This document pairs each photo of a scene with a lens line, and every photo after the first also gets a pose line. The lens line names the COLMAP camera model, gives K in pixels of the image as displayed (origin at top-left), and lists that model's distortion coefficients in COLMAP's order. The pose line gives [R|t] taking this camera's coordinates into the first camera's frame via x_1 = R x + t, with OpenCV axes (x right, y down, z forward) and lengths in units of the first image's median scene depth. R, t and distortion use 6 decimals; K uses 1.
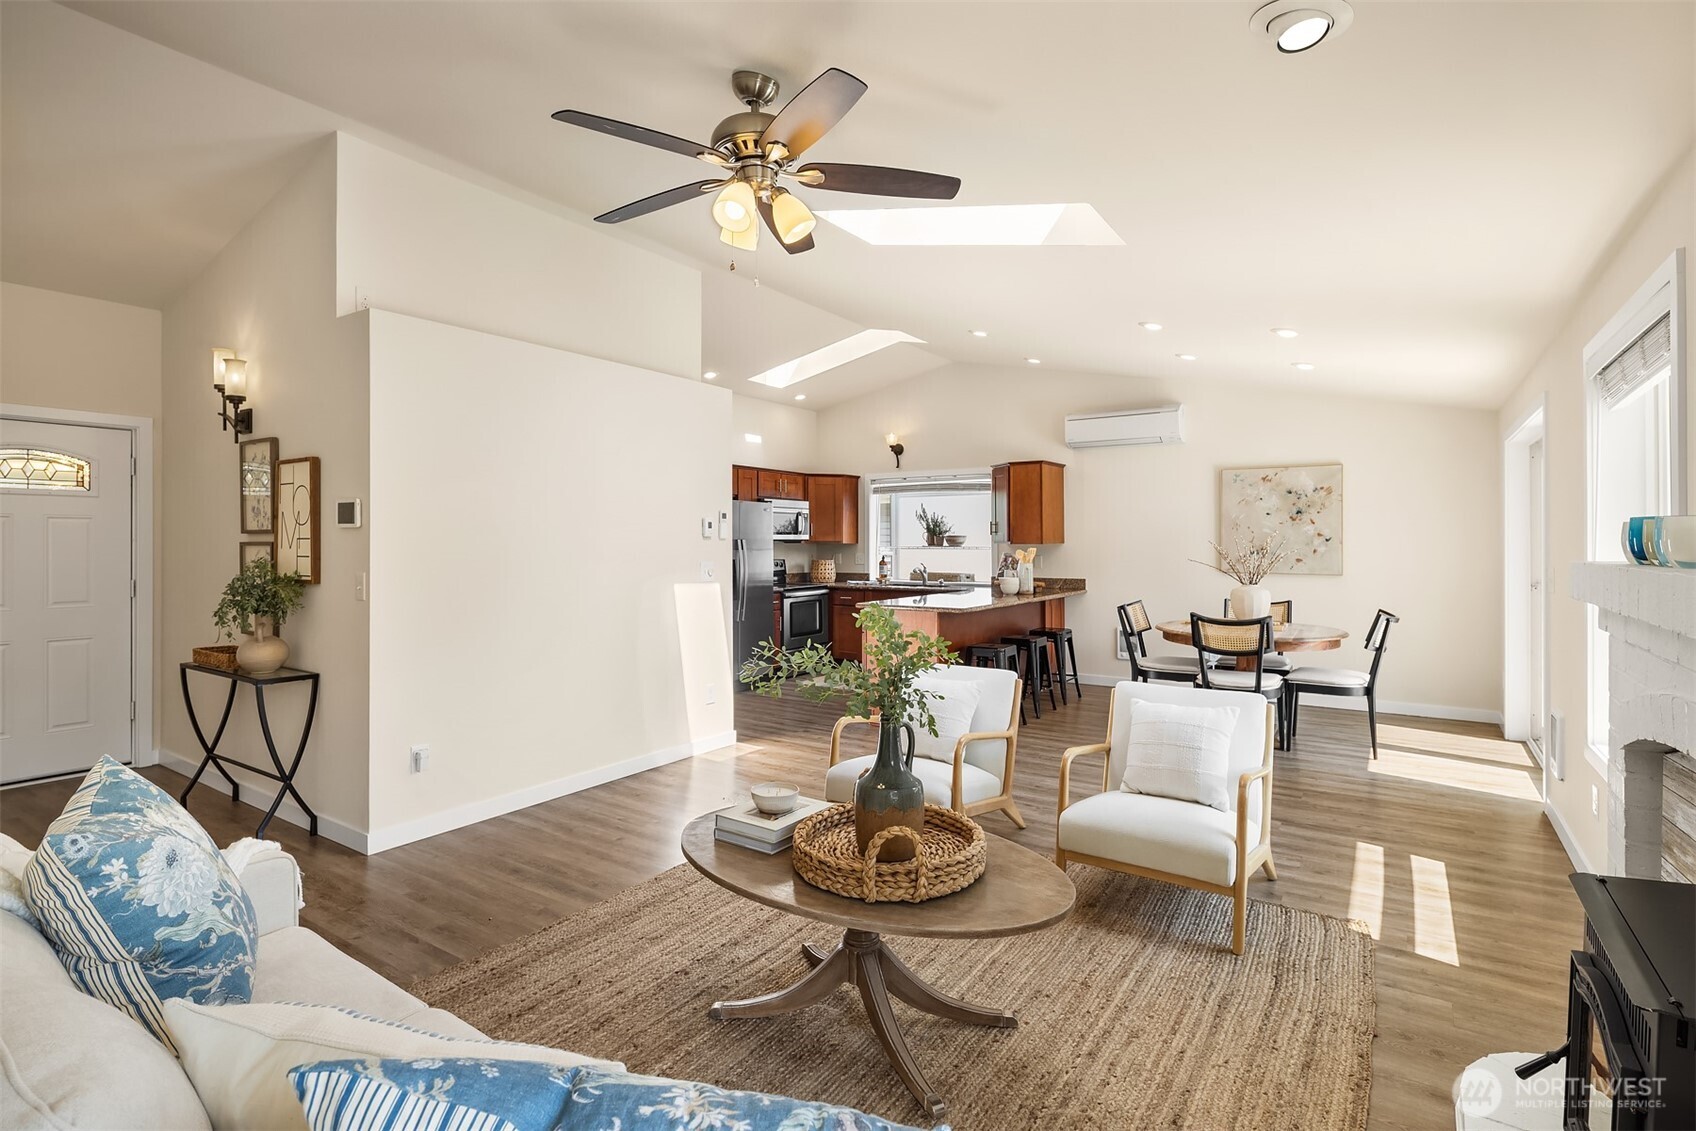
lens RADIAL K [[821.1, 0, 843.5], [0, 821.1, 554.6], [0, 0, 1]] dist [0.007580, -0.006266]
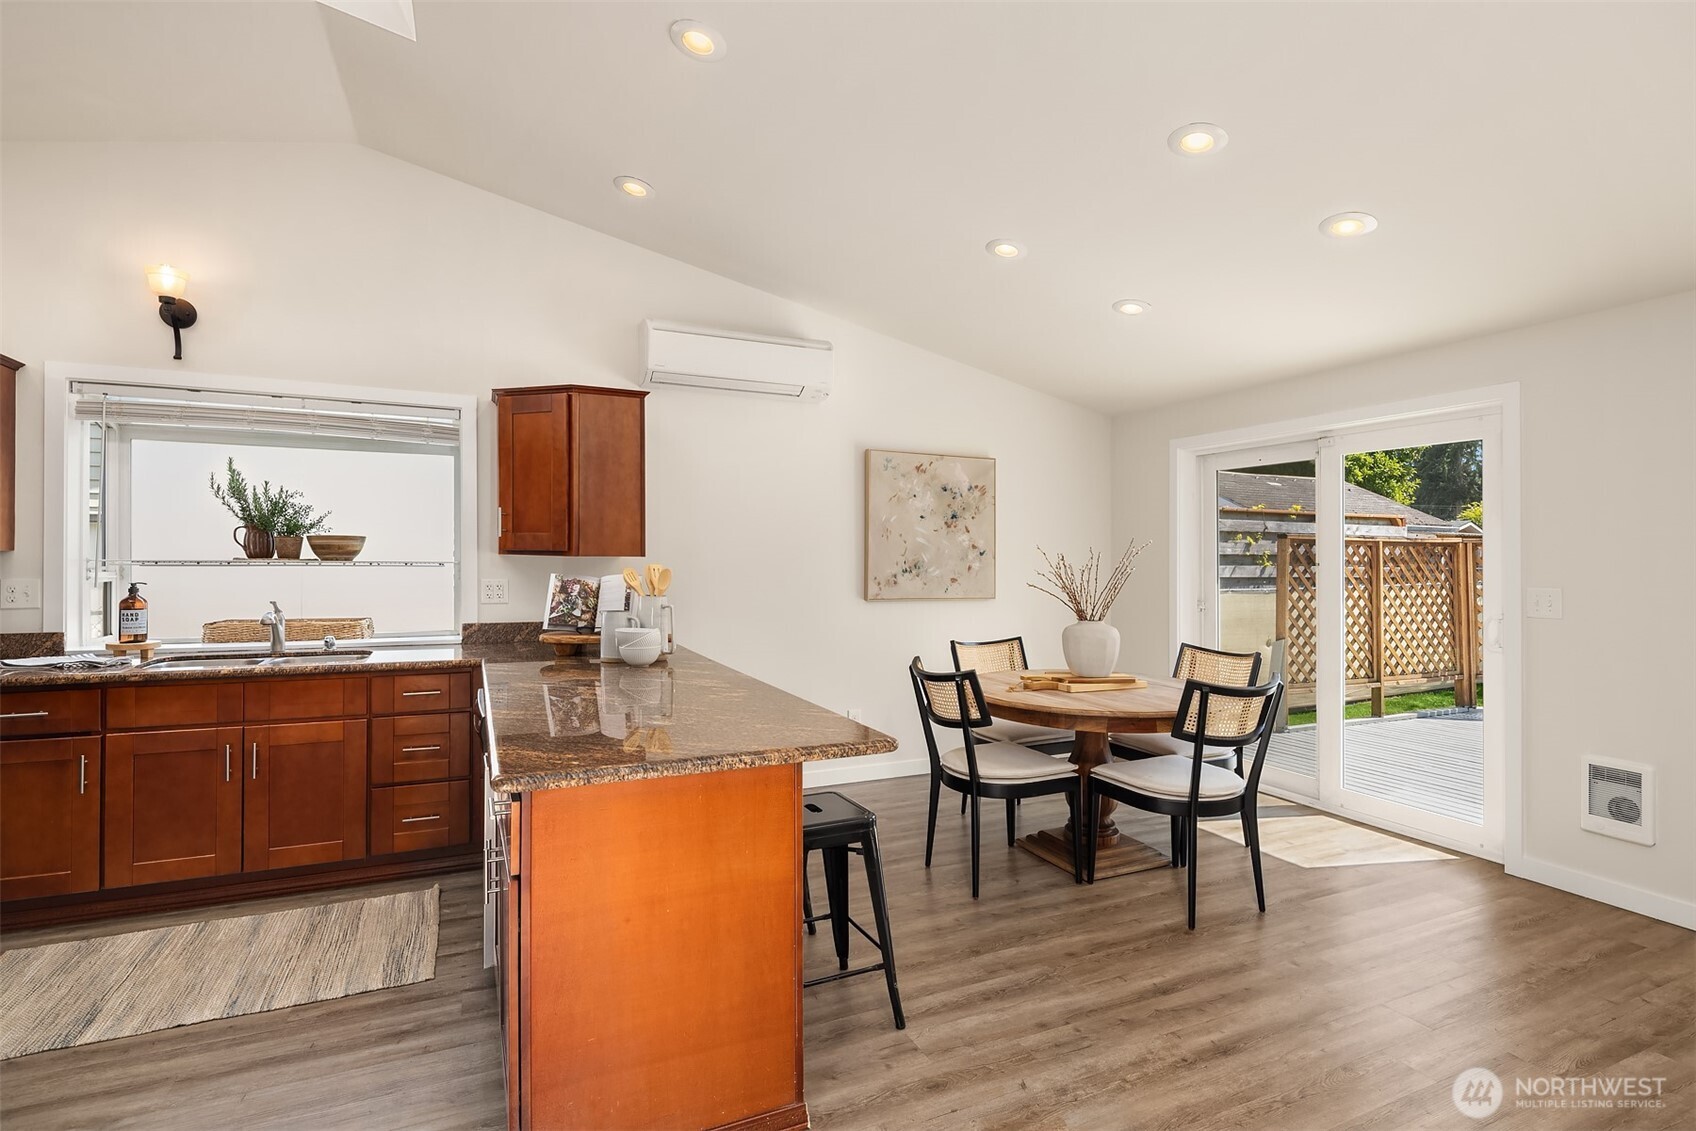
lens RADIAL K [[821.1, 0, 858.0], [0, 821.1, 563.8], [0, 0, 1]] dist [0.007580, -0.006266]
pose [[0.510909, -0.001042, 0.859634, -0.124645], [0.005778, 0.999981, -0.002222, -0.006277], [-0.859616, 0.006103, 0.510905, 0.618151]]
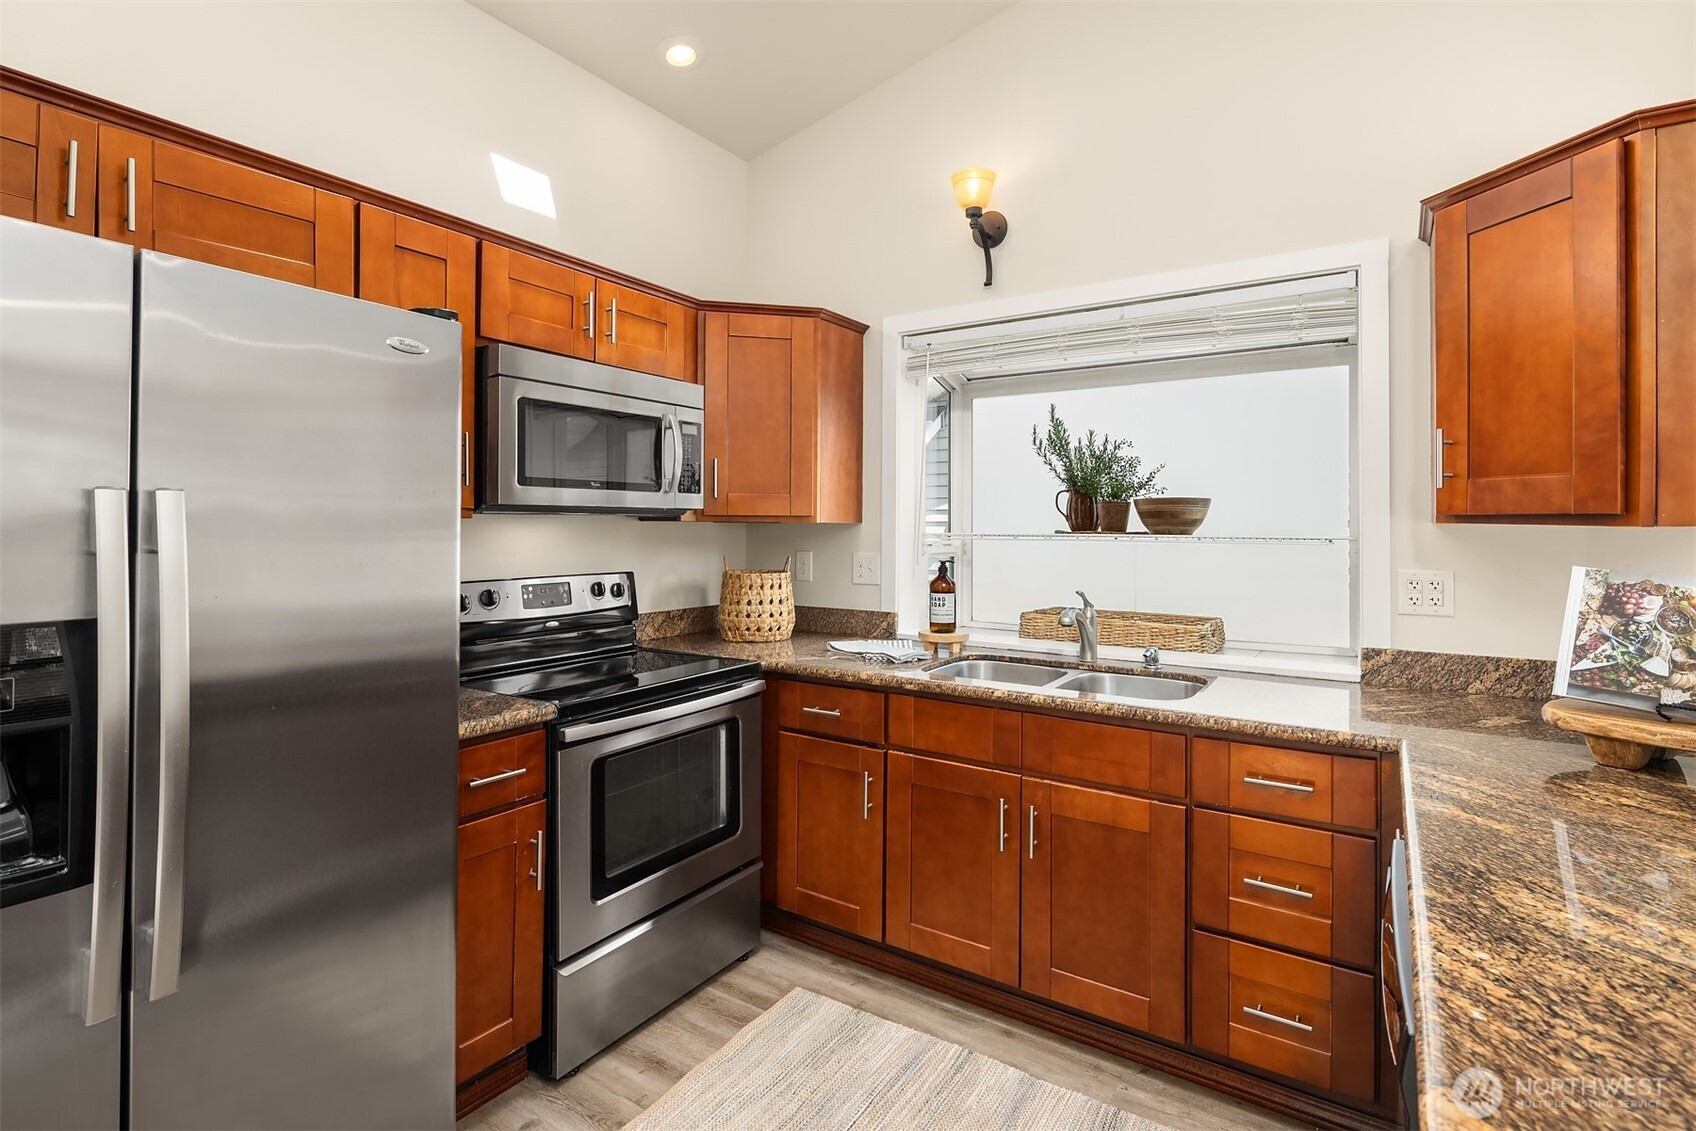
lens RADIAL K [[821.1, 0, 846.0], [0, 821.1, 523.2], [0, 0, 1]] dist [0.007580, -0.006266]
pose [[0.999887, 0.004206, 0.014465, 0.007930], [-0.003944, 0.999828, -0.018120, -0.009134], [-0.014538, 0.018061, 0.999731, 0.810522]]
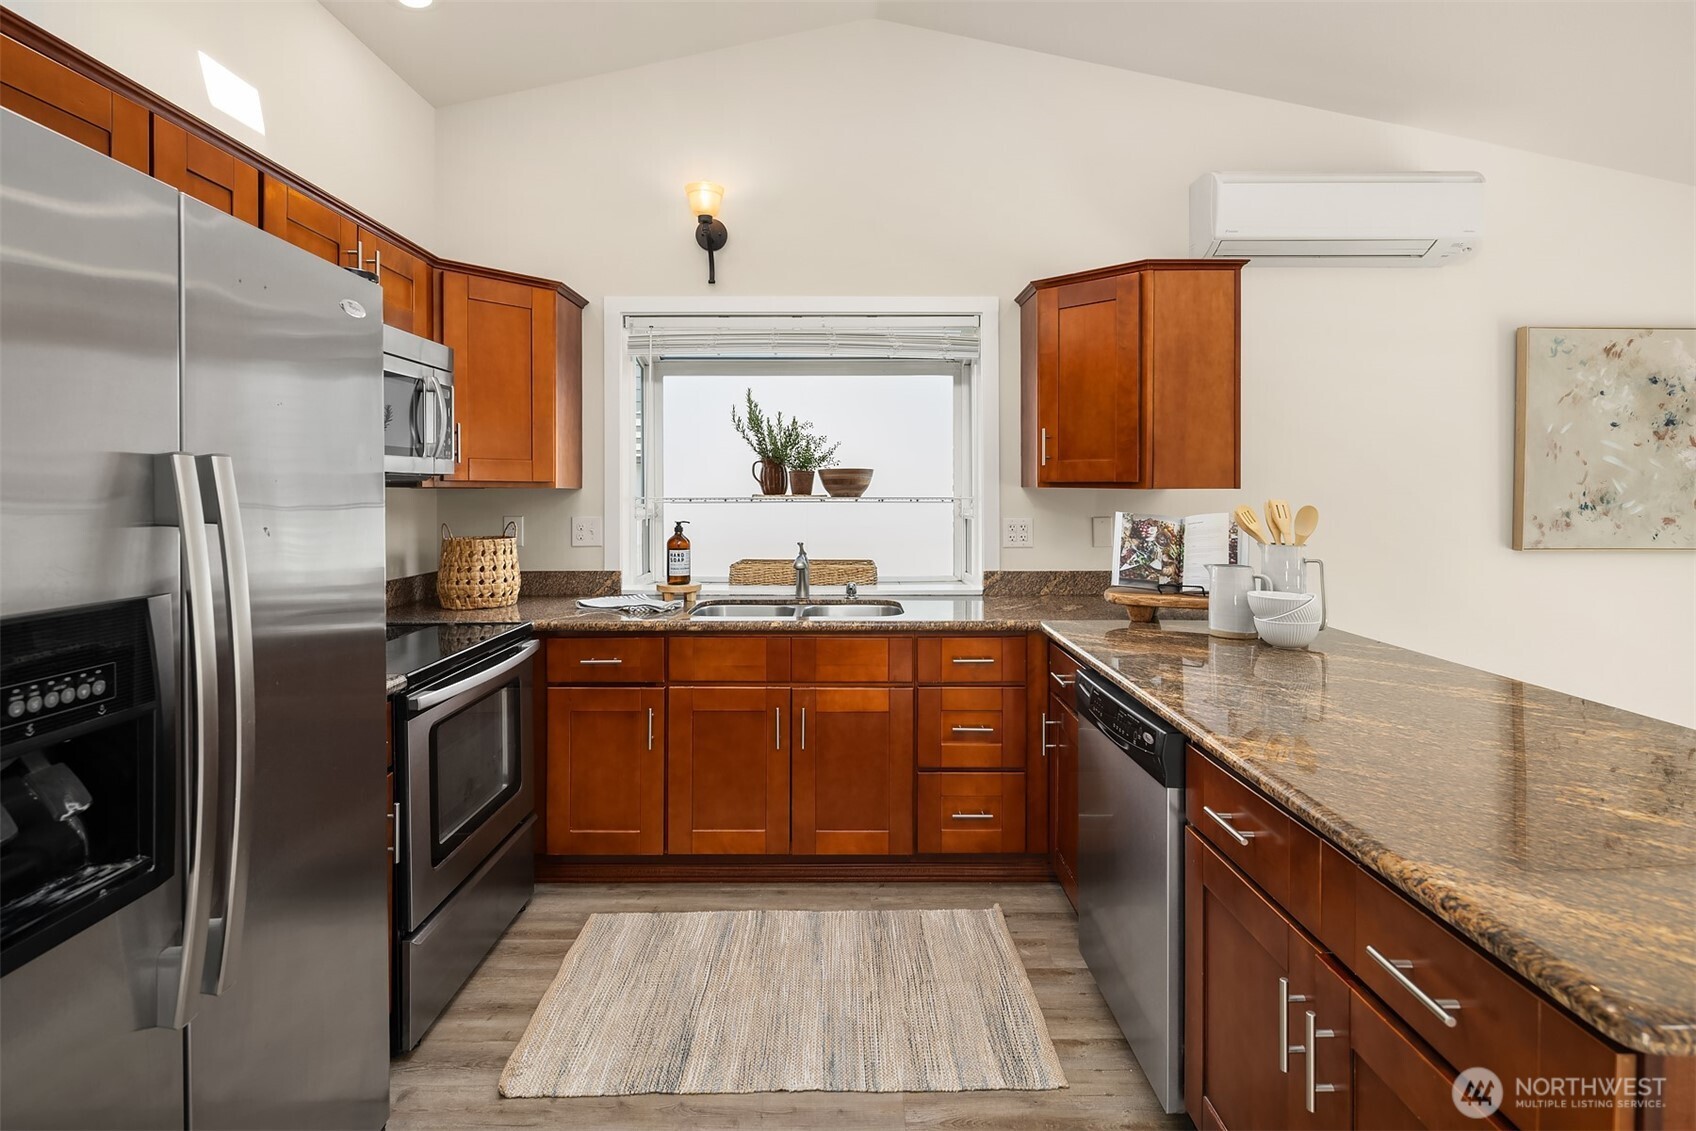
lens RADIAL K [[821.1, 0, 851.4], [0, 821.1, 499.7], [0, 0, 1]] dist [0.007580, -0.006266]
pose [[0.822376, -0.006685, 0.568905, -0.109690], [0.009799, 0.999949, -0.002414, -0.008345], [-0.568860, 0.007559, 0.822400, 0.783445]]
